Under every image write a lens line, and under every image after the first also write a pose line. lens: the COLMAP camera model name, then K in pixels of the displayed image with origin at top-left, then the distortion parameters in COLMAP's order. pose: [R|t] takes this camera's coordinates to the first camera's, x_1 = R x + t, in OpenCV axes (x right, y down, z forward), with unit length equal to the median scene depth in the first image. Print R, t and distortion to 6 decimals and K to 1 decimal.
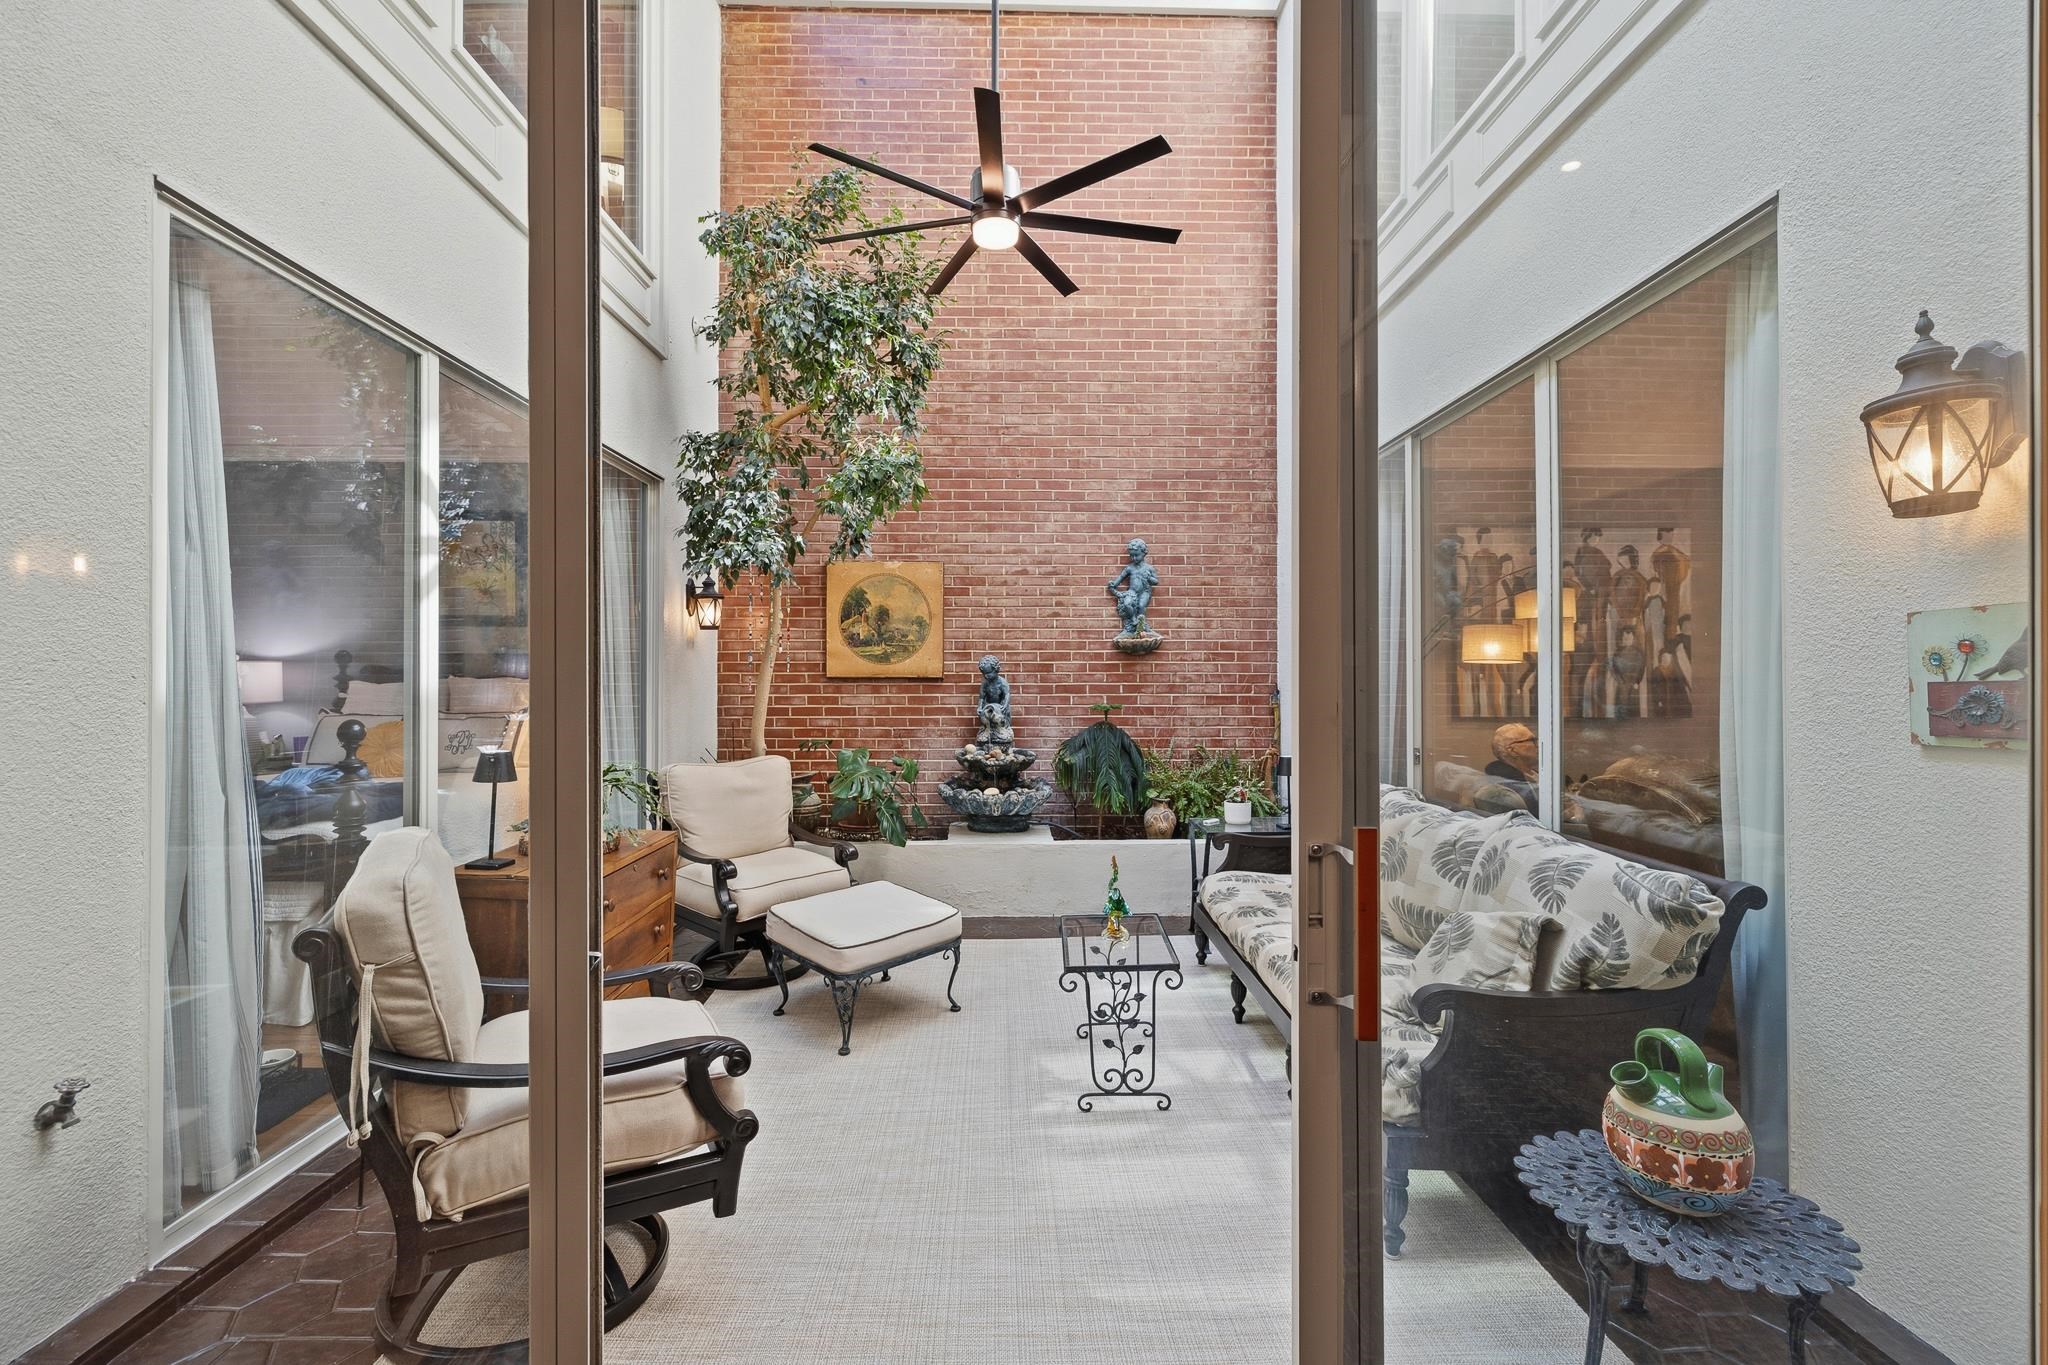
lens RADIAL K [[910.7, 0, 1022.6], [0, 910.7, 679.5], [0, 0, 1]] dist [-0.003149, -0.000084]
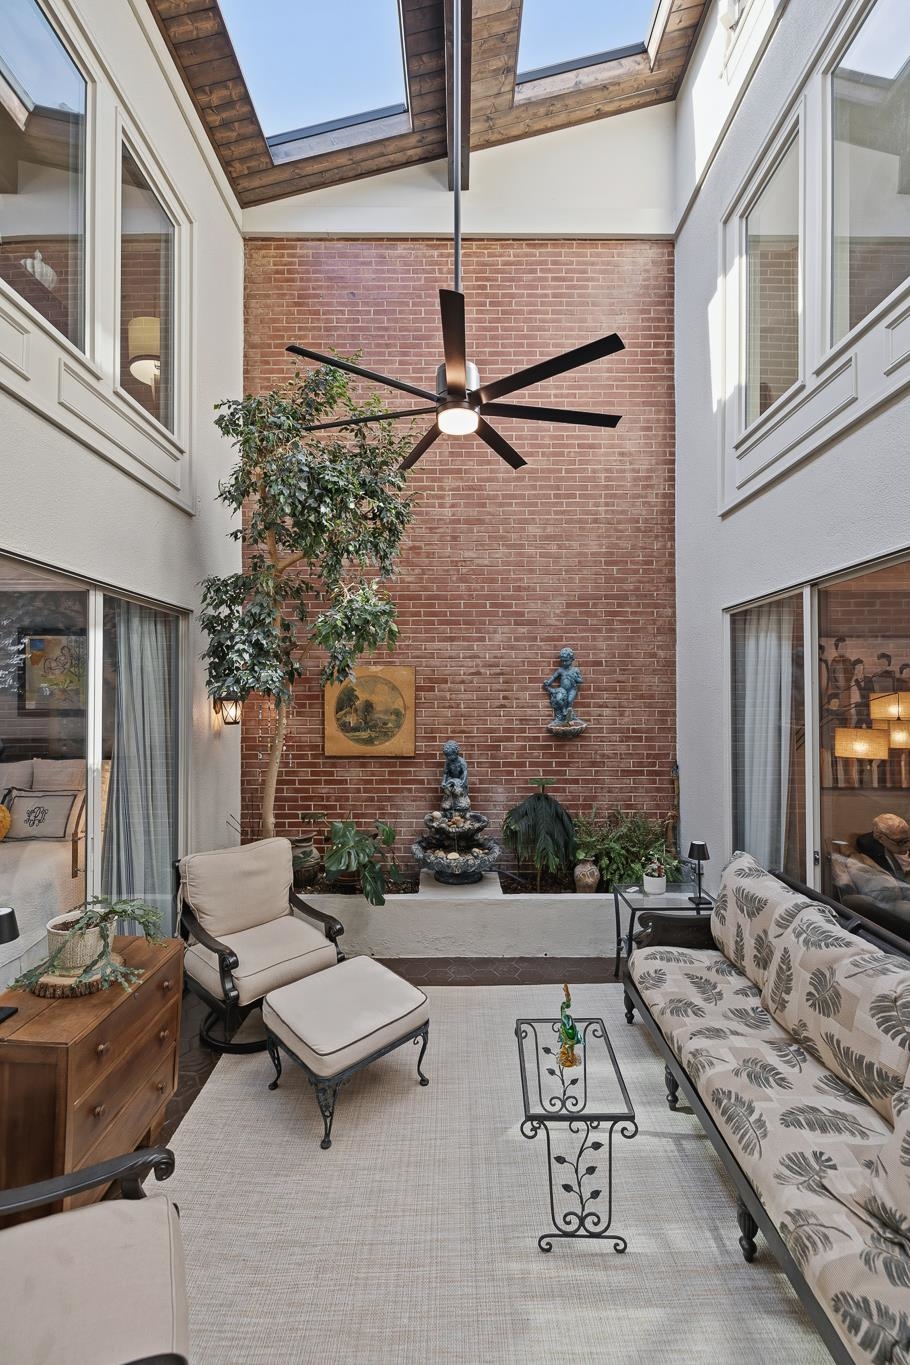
lens RADIAL K [[607.0, 0, 458.3], [0, 607.0, 692.9], [0, 0, 1]] dist [-0.003149, -0.000084]
pose [[0.999782, -0.001822, -0.020817, -0.009070], [0.001737, 0.999990, -0.004076, -0.094489], [0.020825, 0.004039, 0.999775, 0.155611]]
